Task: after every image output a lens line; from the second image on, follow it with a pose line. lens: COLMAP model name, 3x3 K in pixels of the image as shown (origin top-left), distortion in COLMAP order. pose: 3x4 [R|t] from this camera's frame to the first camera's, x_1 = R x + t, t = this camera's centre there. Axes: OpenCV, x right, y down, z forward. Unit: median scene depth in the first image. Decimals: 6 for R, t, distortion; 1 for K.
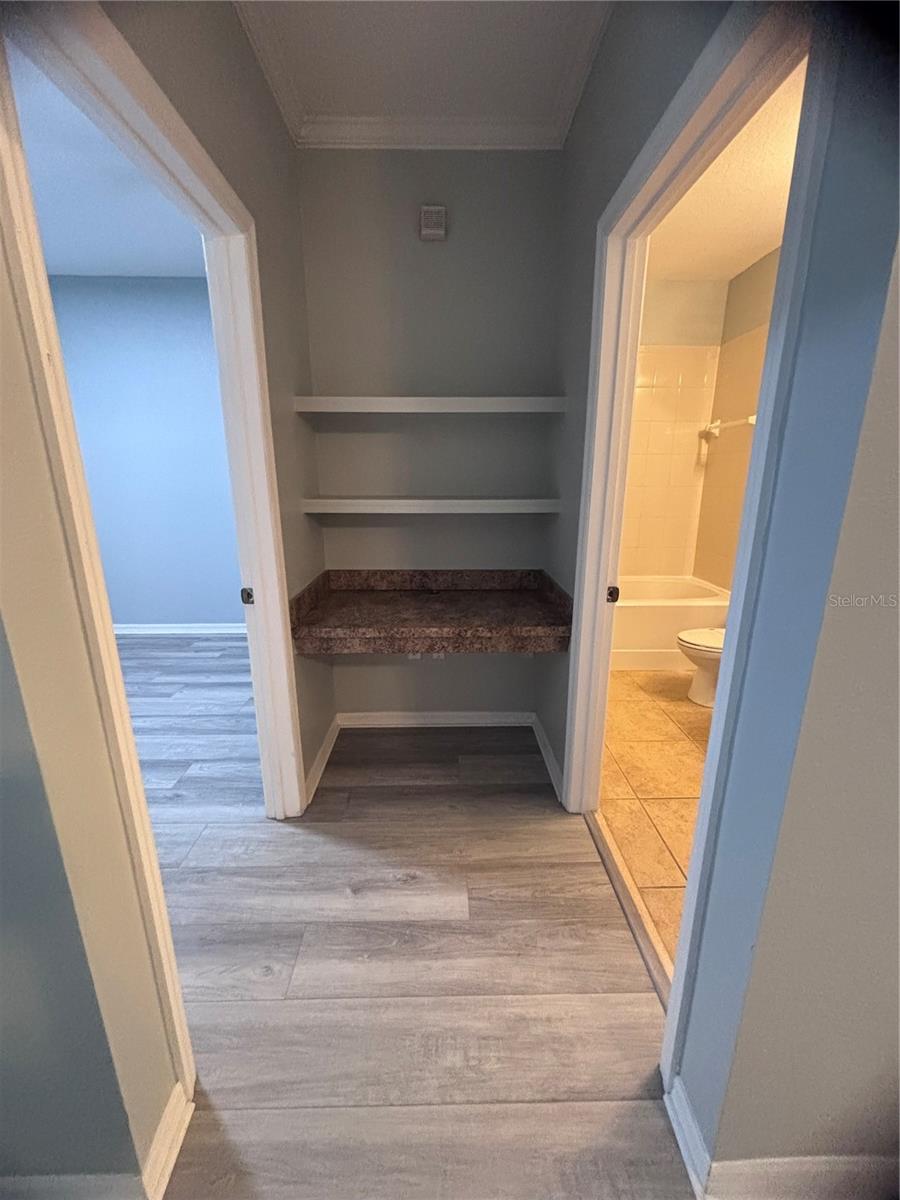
lens RADIAL K [[488.5, 0, 452.5], [0, 488.5, 599.0], [0, 0, 1]] dist [-0.001210, -0.000309]
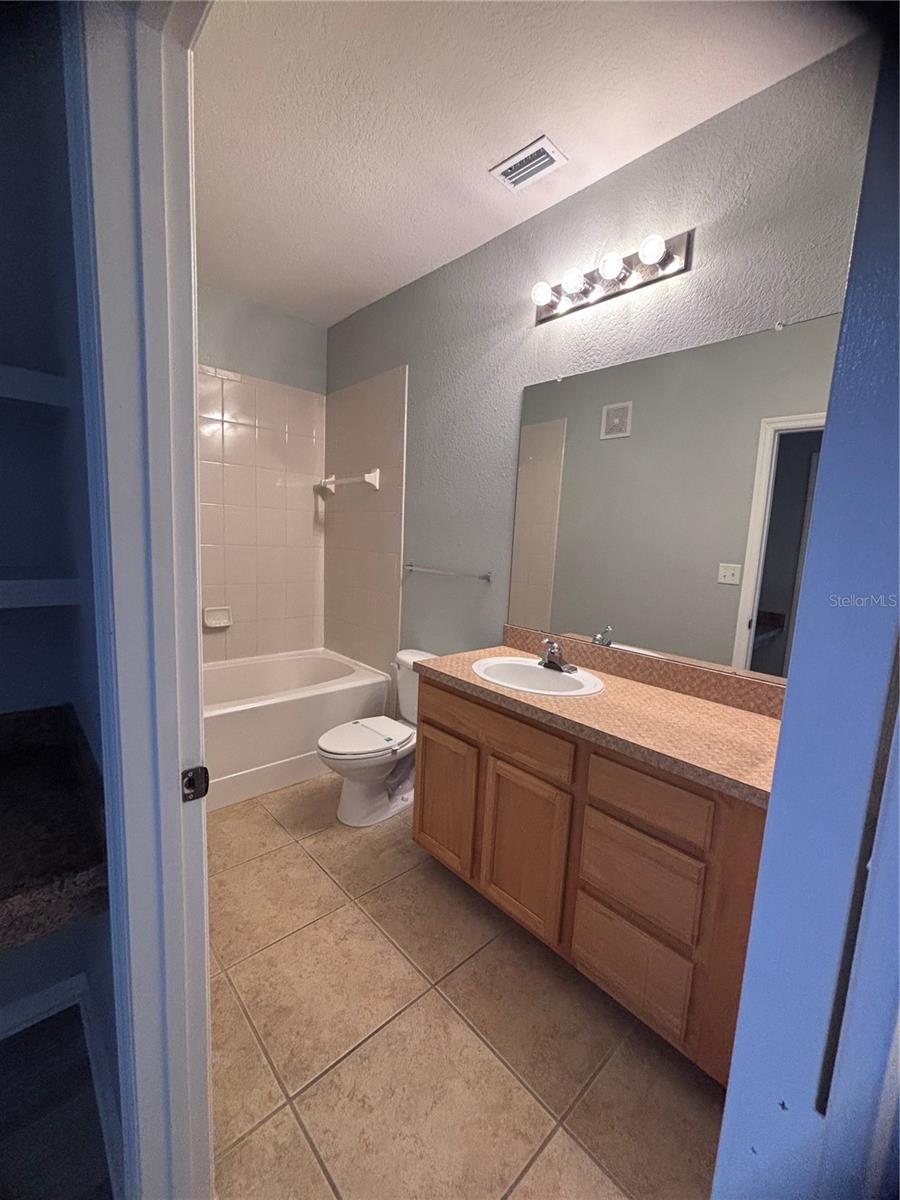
lens RADIAL K [[488.5, 0, 453.4], [0, 488.5, 596.5], [0, 0, 1]] dist [-0.001210, -0.000309]
pose [[0.743508, -0.052131, 0.666692, 0.103677], [0.123667, 0.990480, -0.060467, -0.066920], [-0.657192, 0.127405, 0.742877, 0.225200]]
